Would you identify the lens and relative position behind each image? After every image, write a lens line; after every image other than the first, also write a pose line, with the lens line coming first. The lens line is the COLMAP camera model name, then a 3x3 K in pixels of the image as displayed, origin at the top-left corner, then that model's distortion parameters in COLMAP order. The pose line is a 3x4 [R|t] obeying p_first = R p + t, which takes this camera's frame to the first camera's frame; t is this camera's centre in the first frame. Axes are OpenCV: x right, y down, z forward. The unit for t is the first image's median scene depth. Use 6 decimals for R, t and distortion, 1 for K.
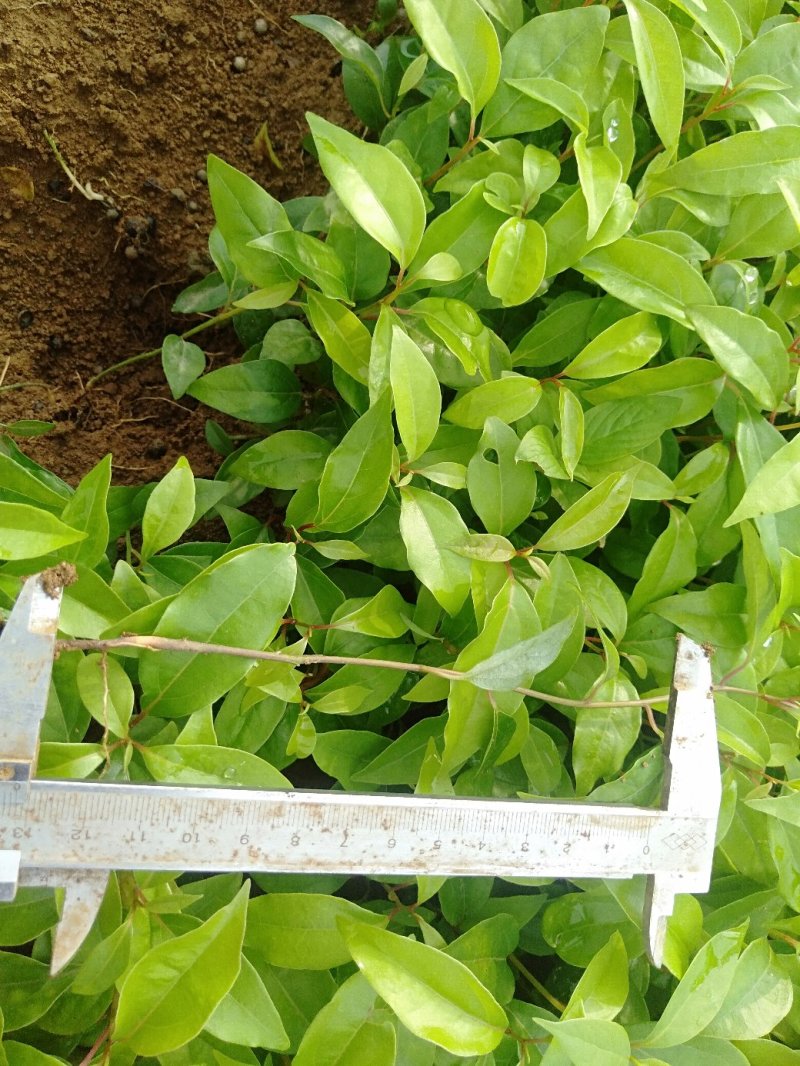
lens RADIAL K [[839.5, 0, 400.0], [0, 839.5, 533.0], [0, 0, 1]] dist [0.000218, -0.002001]
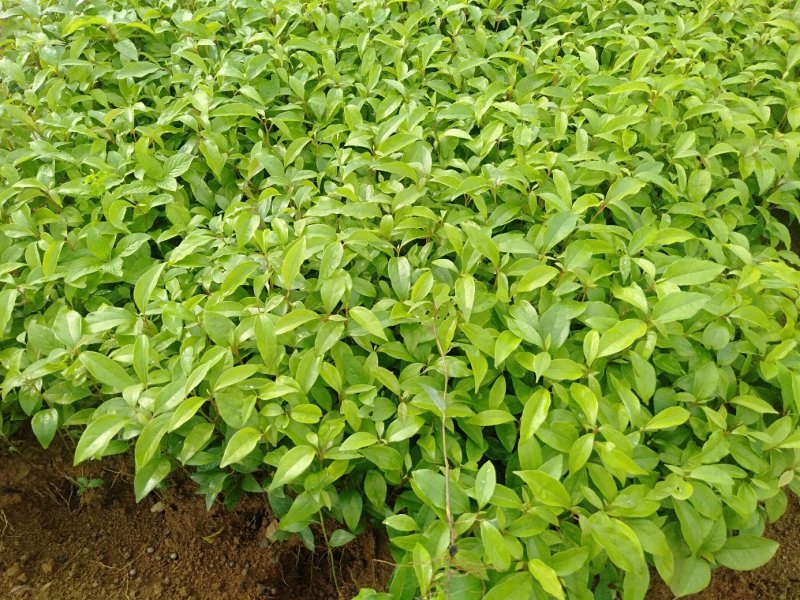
lens RADIAL K [[630.0, 0, 400.0], [0, 630.0, 300.0], [0, 0, 1]] dist [0.000218, -0.002001]
pose [[-0.131136, -0.957561, 0.256672, -0.092257], [0.985404, -0.097556, 0.139504, -0.257786], [-0.108543, 0.271220, 0.956378, -1.259271]]
